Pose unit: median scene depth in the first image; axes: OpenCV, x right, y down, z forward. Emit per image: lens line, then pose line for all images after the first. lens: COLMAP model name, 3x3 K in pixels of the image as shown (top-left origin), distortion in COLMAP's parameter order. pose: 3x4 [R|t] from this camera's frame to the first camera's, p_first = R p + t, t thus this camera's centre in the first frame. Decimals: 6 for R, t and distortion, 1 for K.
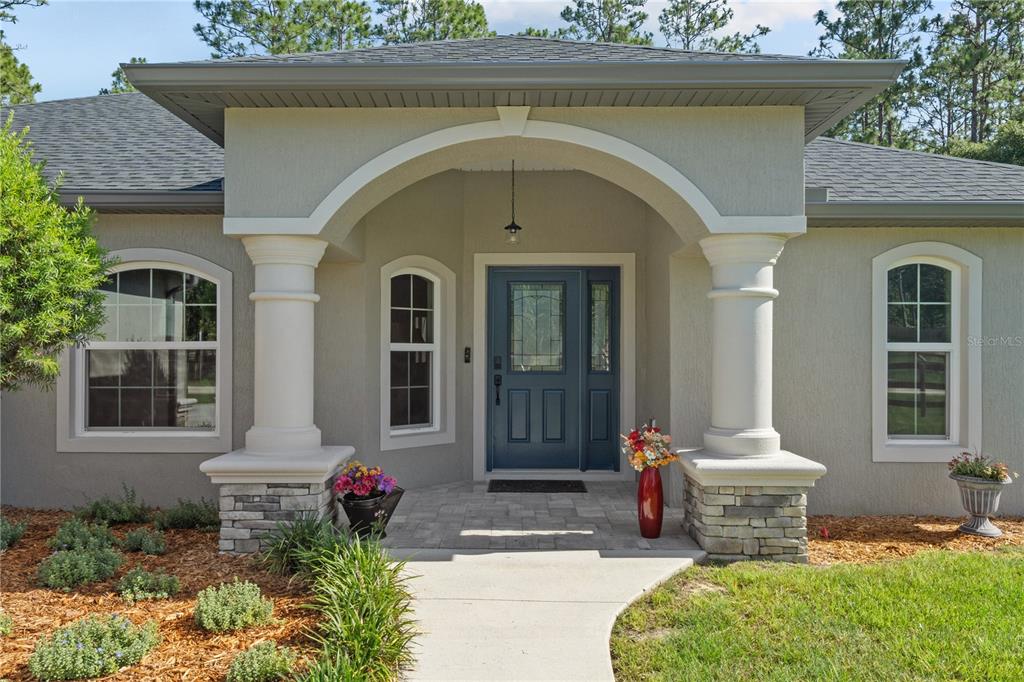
lens RADIAL K [[752.6, 0, 512.0], [0, 752.6, 341.0], [0, 0, 1]] dist [0.006423, 0.002754]
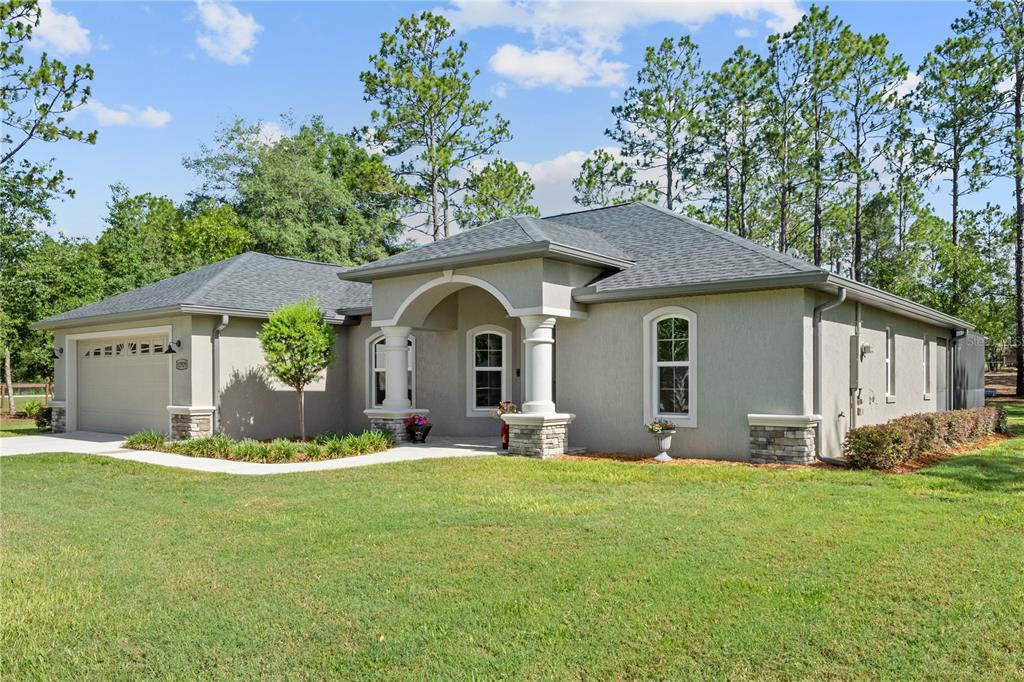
lens RADIAL K [[751.9, 0, 503.1], [0, 751.9, 383.8], [0, 0, 1]] dist [-0.000164, -0.002109]
pose [[0.777812, -0.003752, -0.628485, 1.355010], [0.010872, 0.999913, 0.007486, 0.038108], [0.628403, -0.012656, 0.777785, -0.655510]]
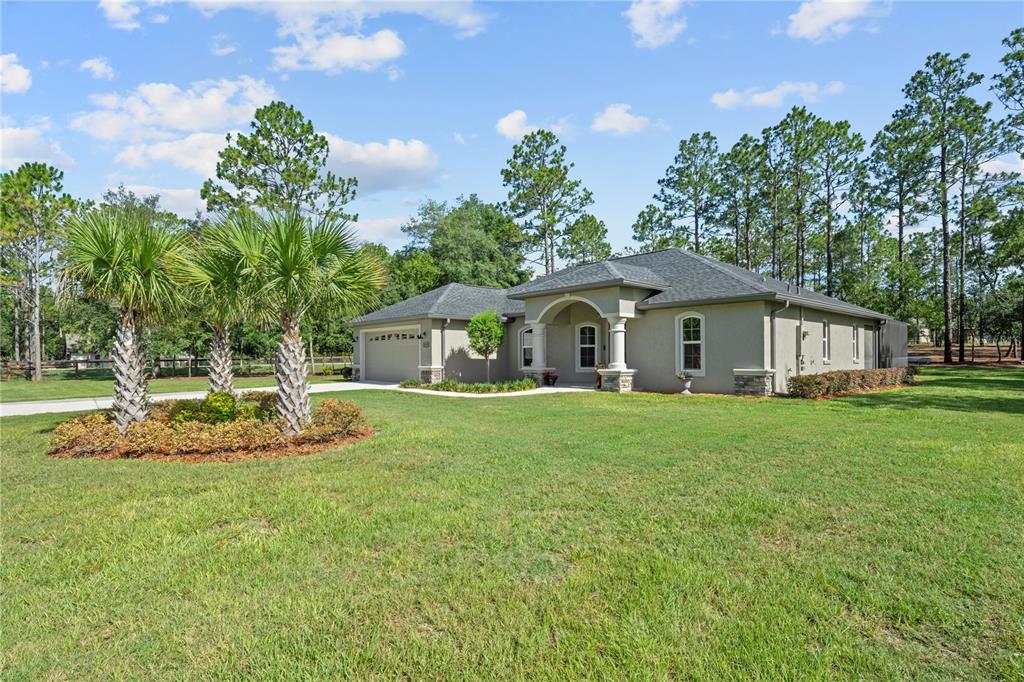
lens RADIAL K [[494.4, 0, 505.9], [0, 494.4, 352.6], [0, 0, 1]] dist [-0.001551, -0.000449]
pose [[0.669434, -0.012487, -0.742766, 1.611846], [0.014428, 0.999889, -0.003806, 0.050621], [0.742731, -0.008169, 0.669540, -1.072458]]
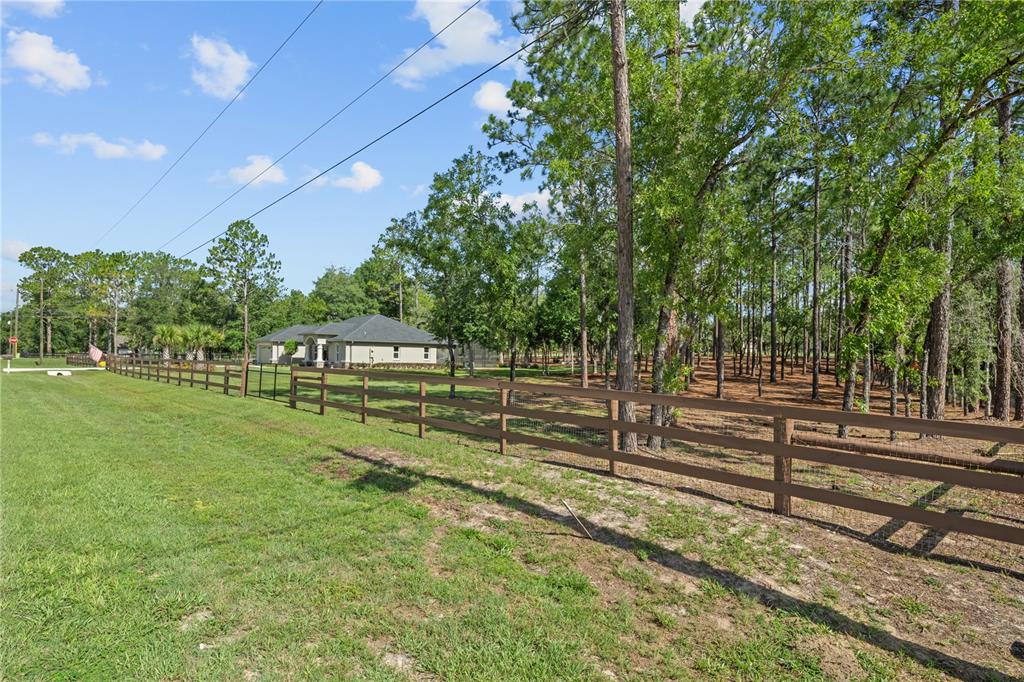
lens RADIAL K [[494.4, 0, 505.9], [0, 494.4, 352.6], [0, 0, 1]] dist [-0.001551, -0.000449]
pose [[0.644272, -0.004836, -0.764781, 7.481828], [0.006551, 0.999978, -0.000804, 0.043376], [0.764768, -0.004492, 0.644290, -1.697134]]
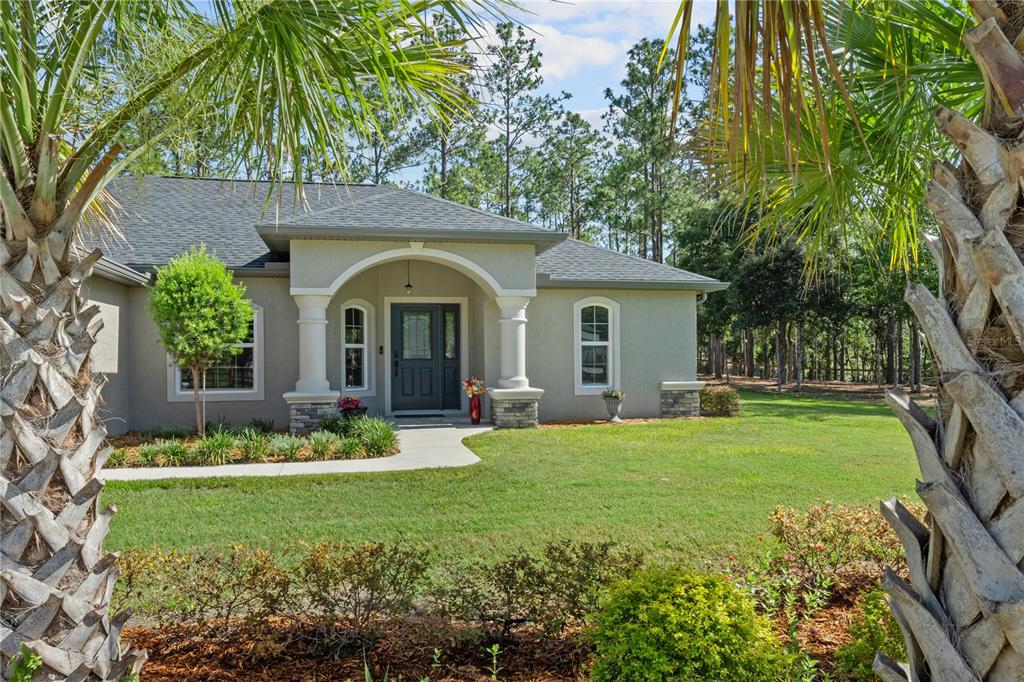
lens RADIAL K [[749.4, 0, 511.2], [0, 749.4, 357.5], [0, 0, 1]] dist [0.003245, 0.000683]
pose [[0.975571, -0.010527, 0.219434, -0.182492], [0.008444, 0.999910, 0.010430, 0.024022], [-0.219524, -0.008322, 0.975572, -1.089473]]
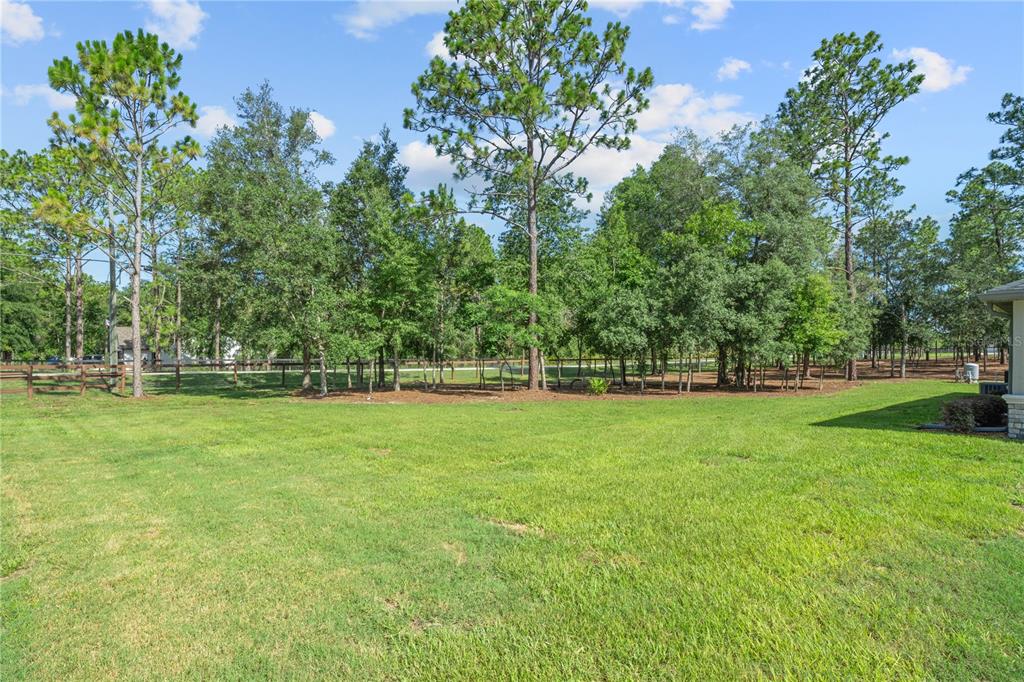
lens RADIAL K [[497.3, 0, 515.5], [0, 497.3, 354.0], [0, 0, 1]] dist [-0.000373, 0.000107]
pose [[0.654646, -0.003212, -0.755929, -1.667700], [-0.000321, 0.999990, -0.004527, -0.002779], [0.755936, 0.003206, 0.654638, -1.524449]]
